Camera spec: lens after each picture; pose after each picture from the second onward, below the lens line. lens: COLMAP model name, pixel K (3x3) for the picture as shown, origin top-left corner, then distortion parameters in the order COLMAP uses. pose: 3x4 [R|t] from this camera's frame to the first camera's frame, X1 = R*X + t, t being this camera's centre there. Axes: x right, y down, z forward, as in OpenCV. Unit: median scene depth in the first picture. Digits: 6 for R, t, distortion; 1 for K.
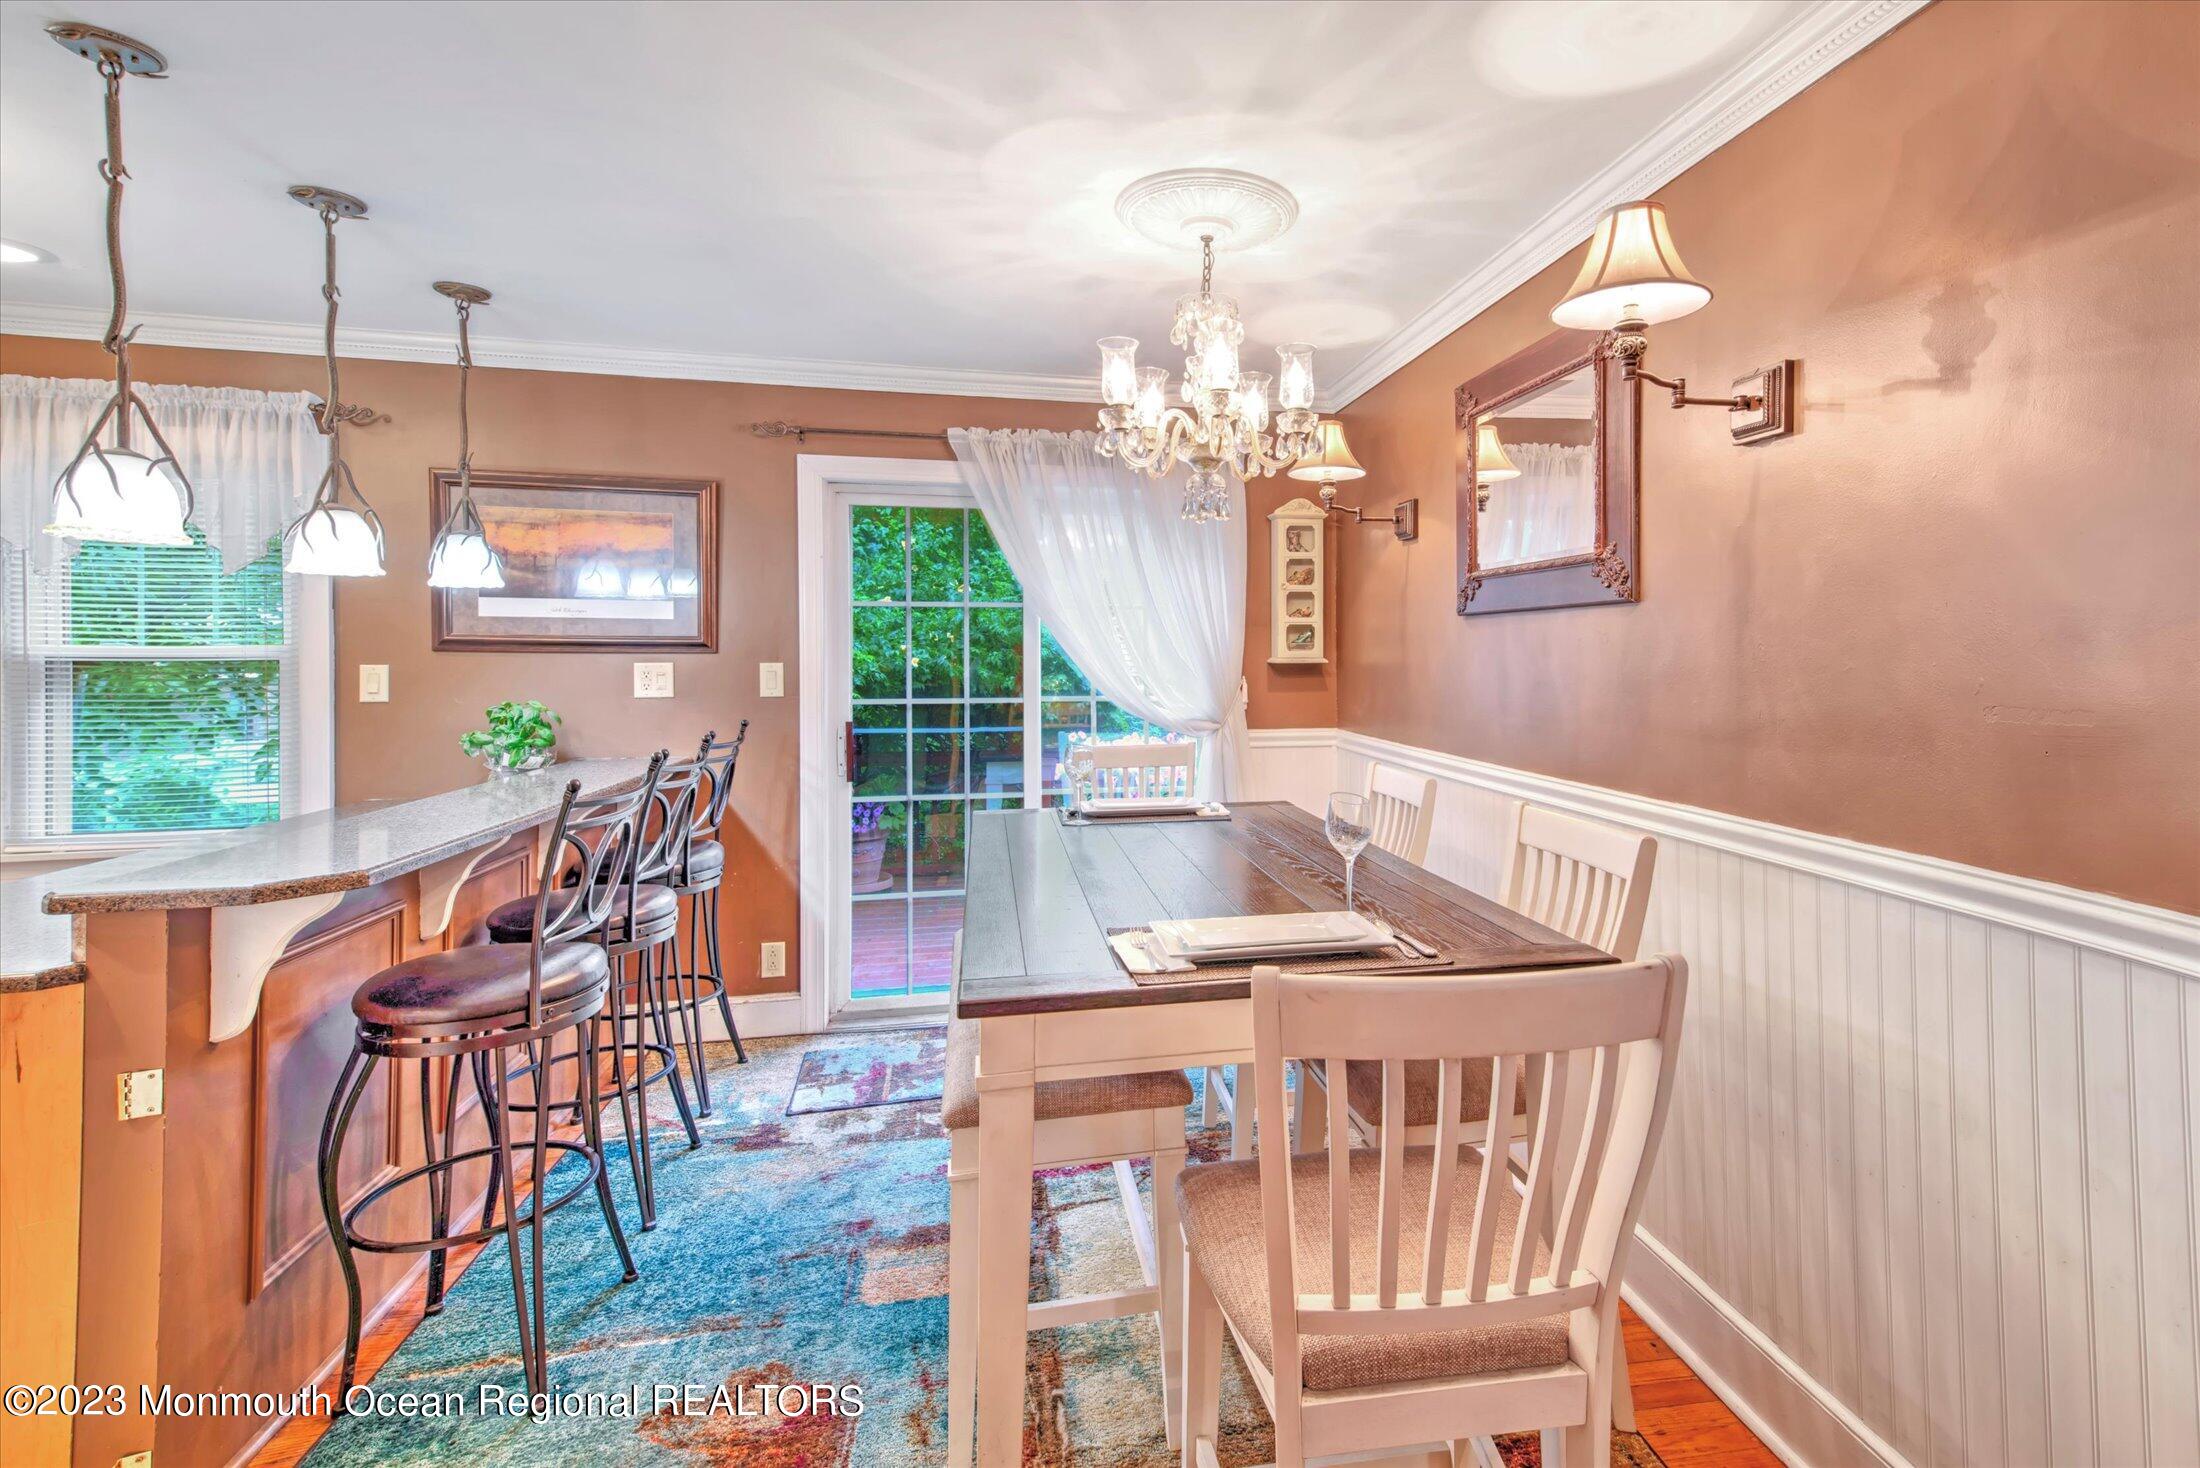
lens RADIAL K [[1041.1, 0, 1213.8], [0, 1041.1, 657.2], [0, 0, 1]] dist [0.044039, -0.003649]
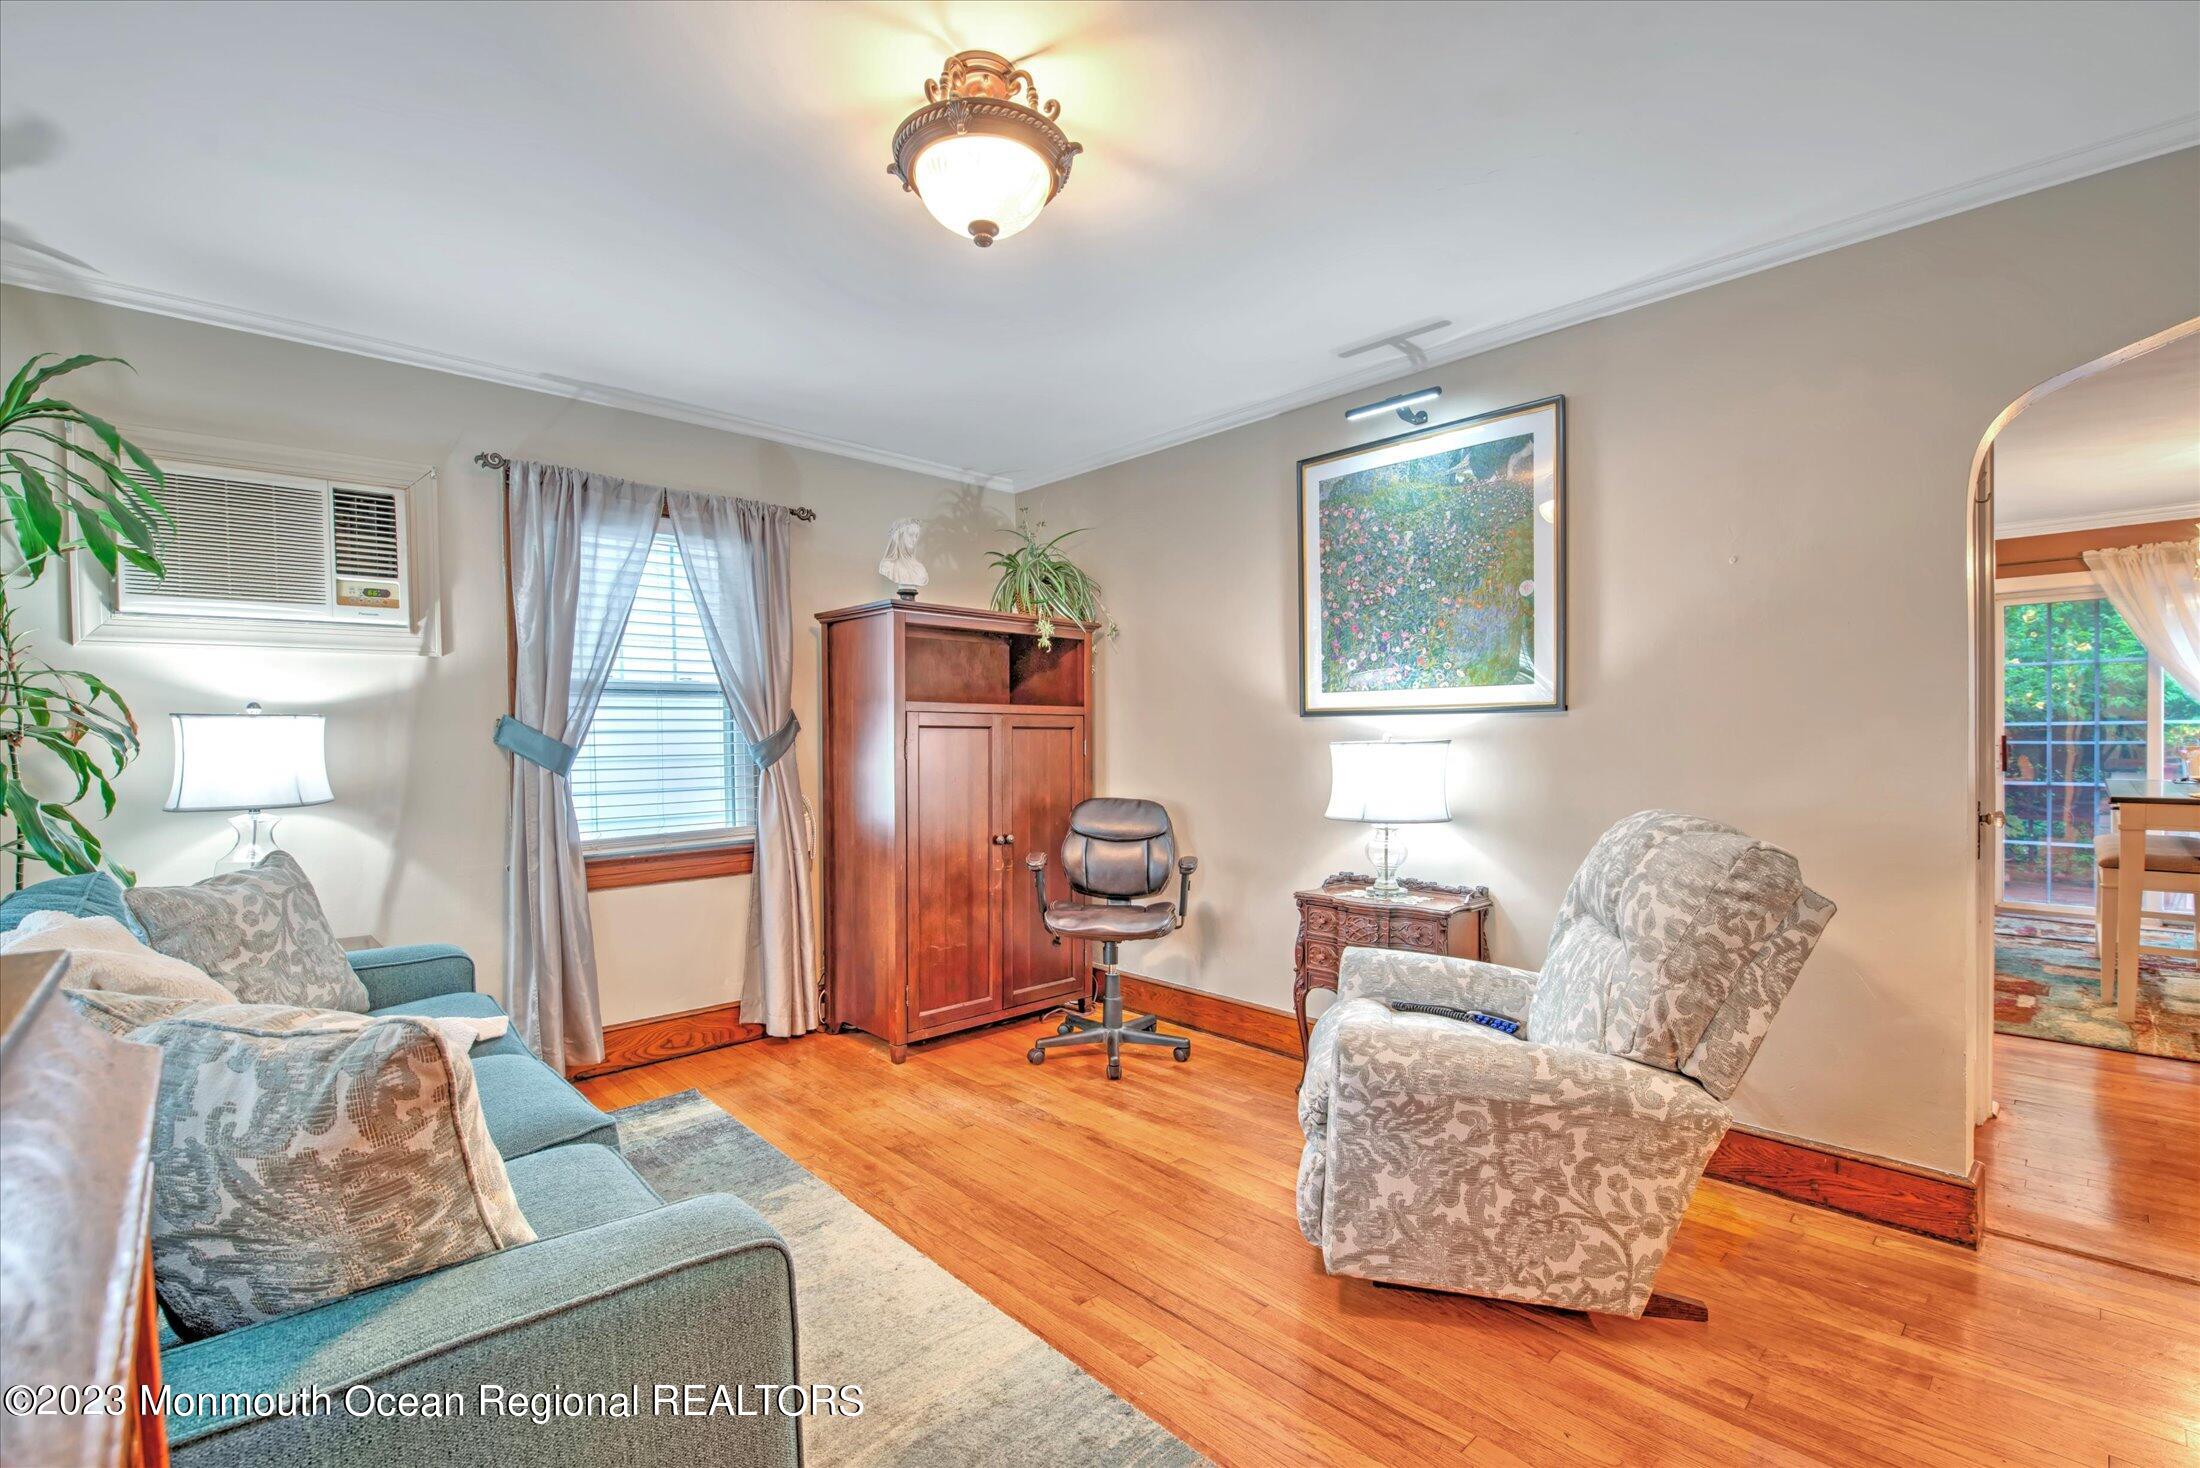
lens RADIAL K [[961.0, 0, 1116.8], [0, 961.0, 754.5], [0, 0, 1]] dist [-0.010046, -0.006620]
pose [[0.525229, 0.010615, -0.850894, 0.224170], [0.012029, 0.999730, 0.019897, 0.049841], [0.850876, -0.020686, 0.524960, -1.145232]]
